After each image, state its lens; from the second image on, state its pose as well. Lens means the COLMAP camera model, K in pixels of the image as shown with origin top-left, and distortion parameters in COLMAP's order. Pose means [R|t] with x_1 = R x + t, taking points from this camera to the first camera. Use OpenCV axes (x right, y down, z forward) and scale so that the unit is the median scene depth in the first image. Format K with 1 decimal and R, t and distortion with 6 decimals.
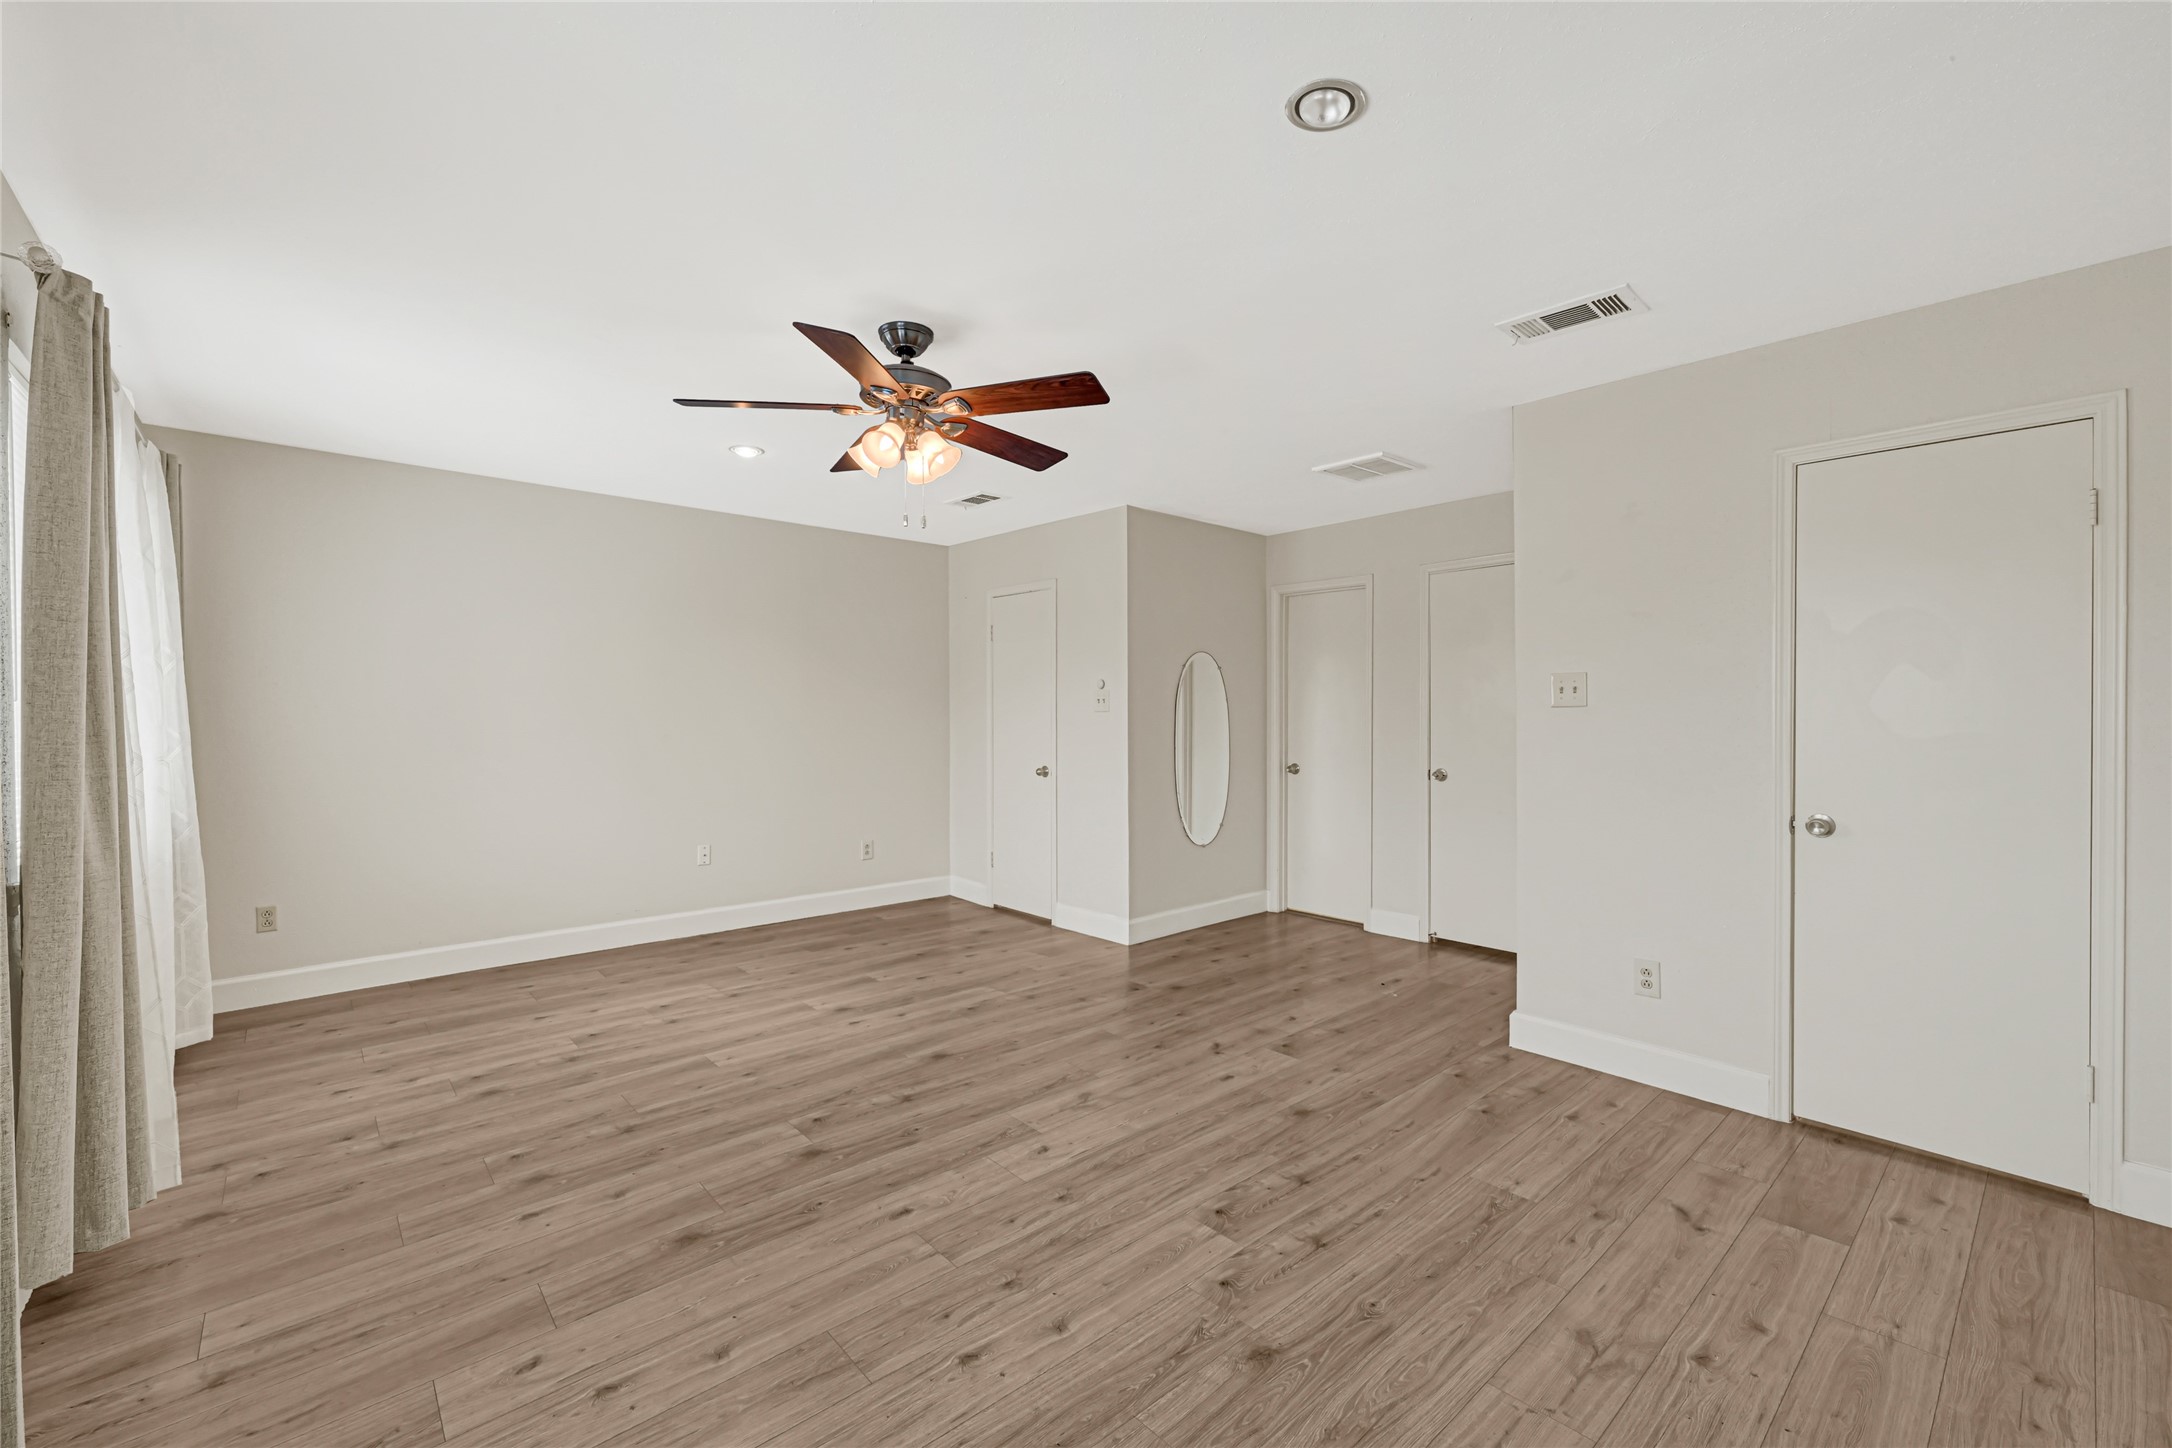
lens RADIAL K [[890.4, 0, 1086.0], [0, 890.4, 724.0], [0, 0, 1]] dist [0.061222, 0.000055]
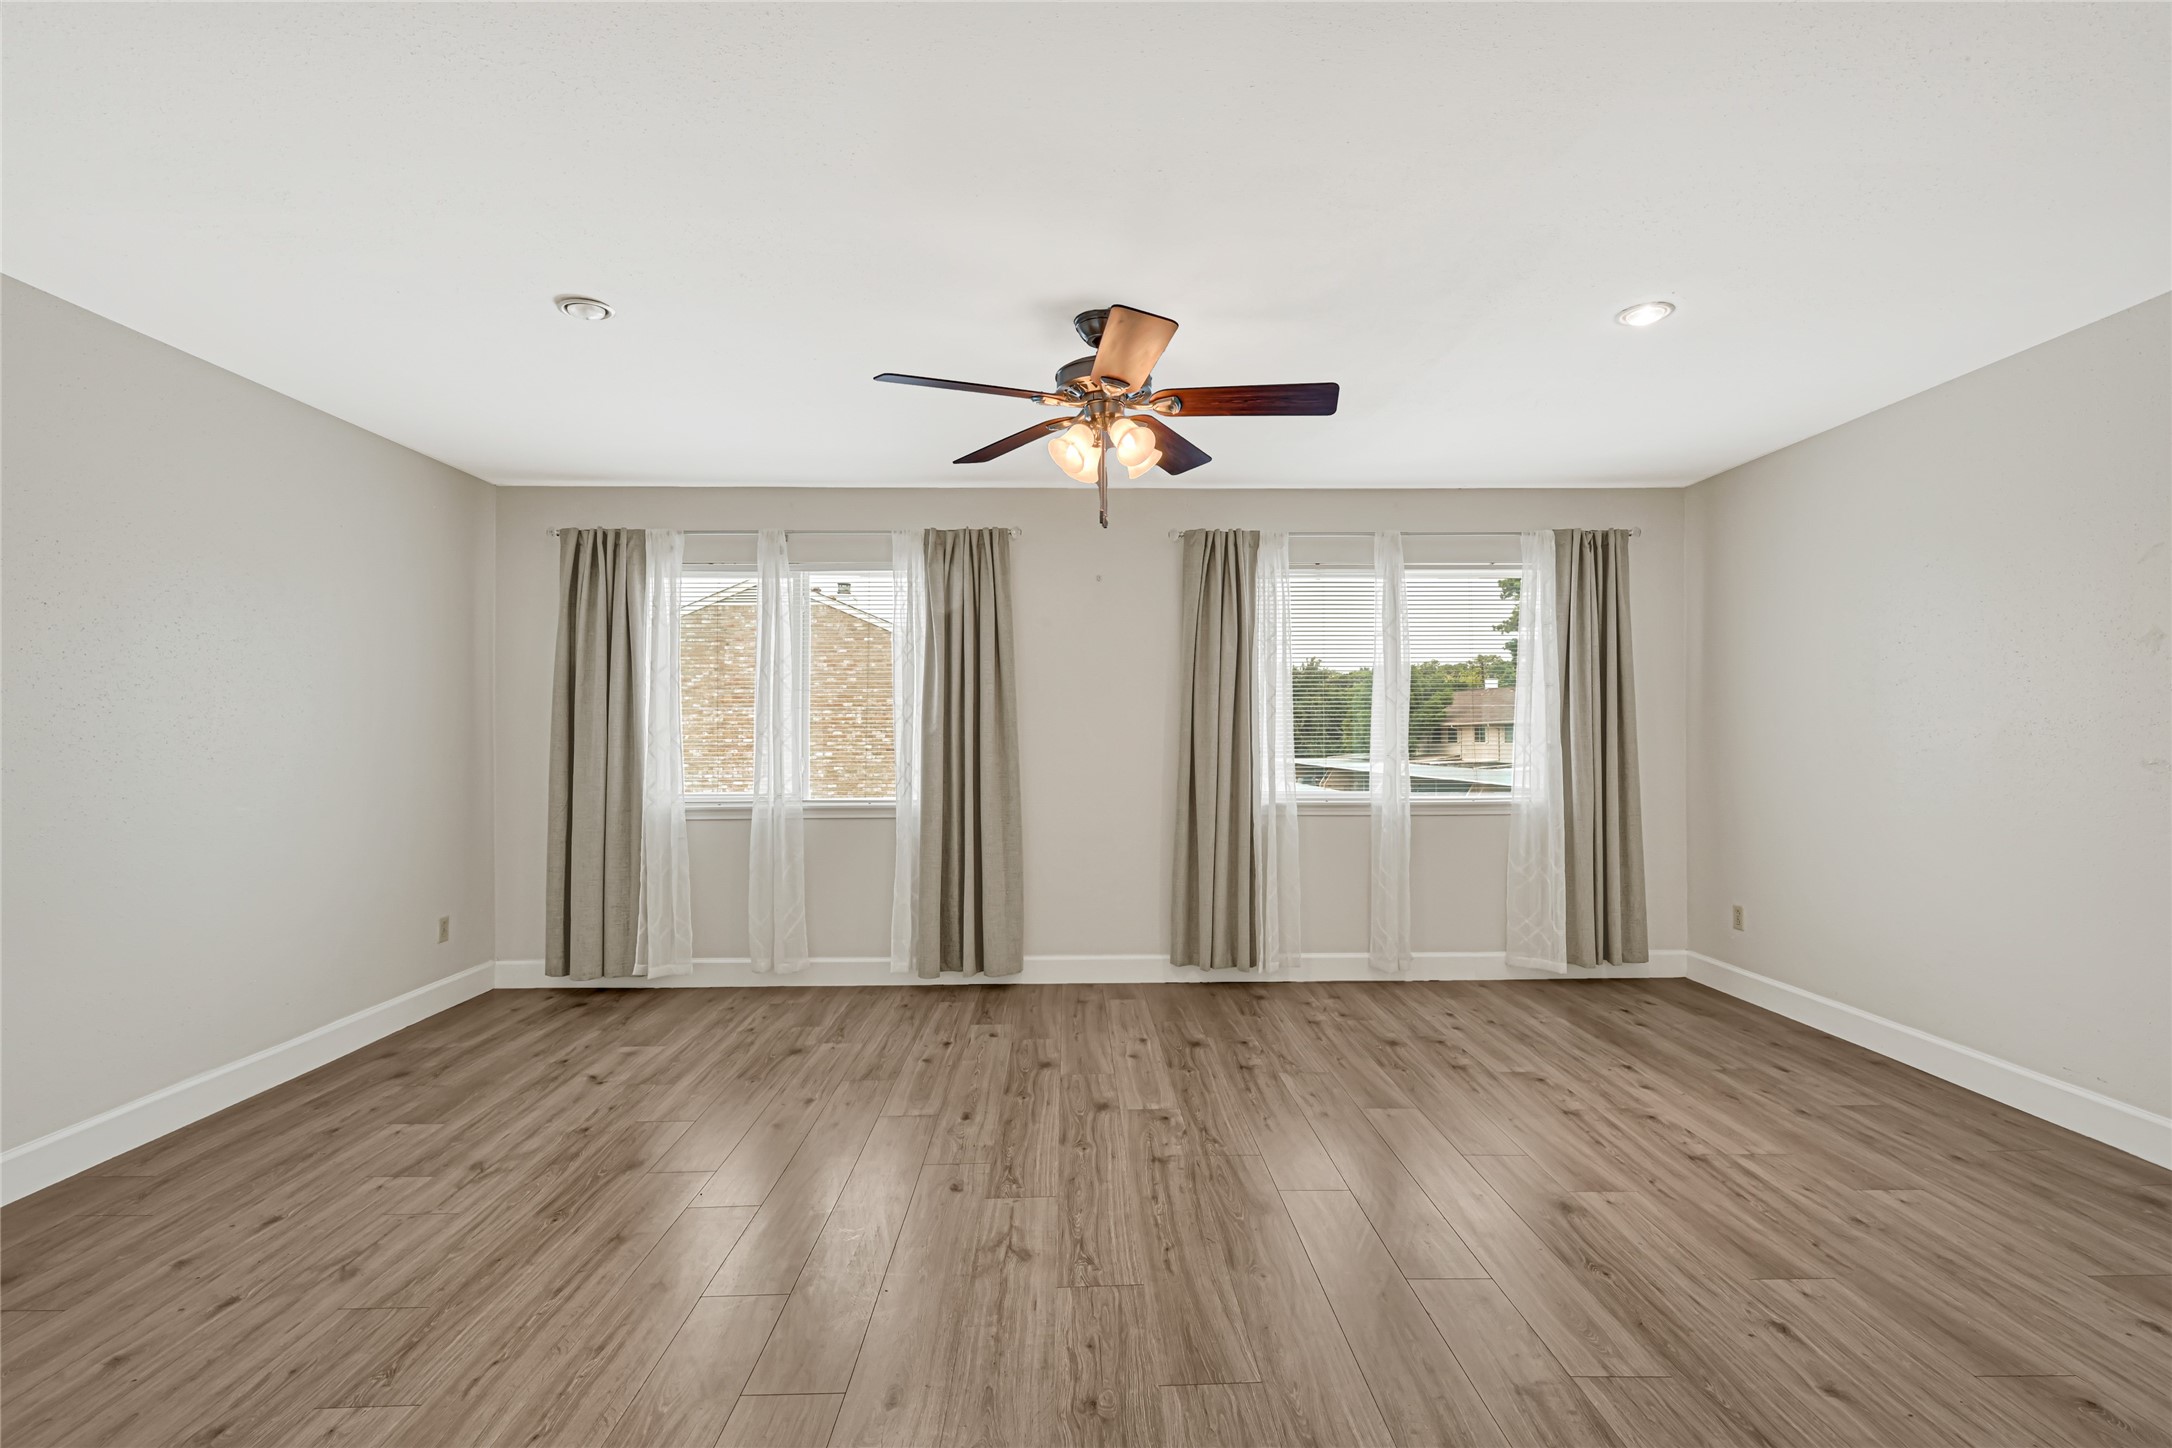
lens RADIAL K [[891.9, 0, 1086.0], [0, 891.9, 724.0], [0, 0, 1]] dist [0.011193, 0.000230]
pose [[-0.618156, -0.005494, -0.786036, 0.526714], [-0.001839, 0.999983, -0.005543, -0.001533], [0.786053, -0.001981, -0.618156, 1.479649]]
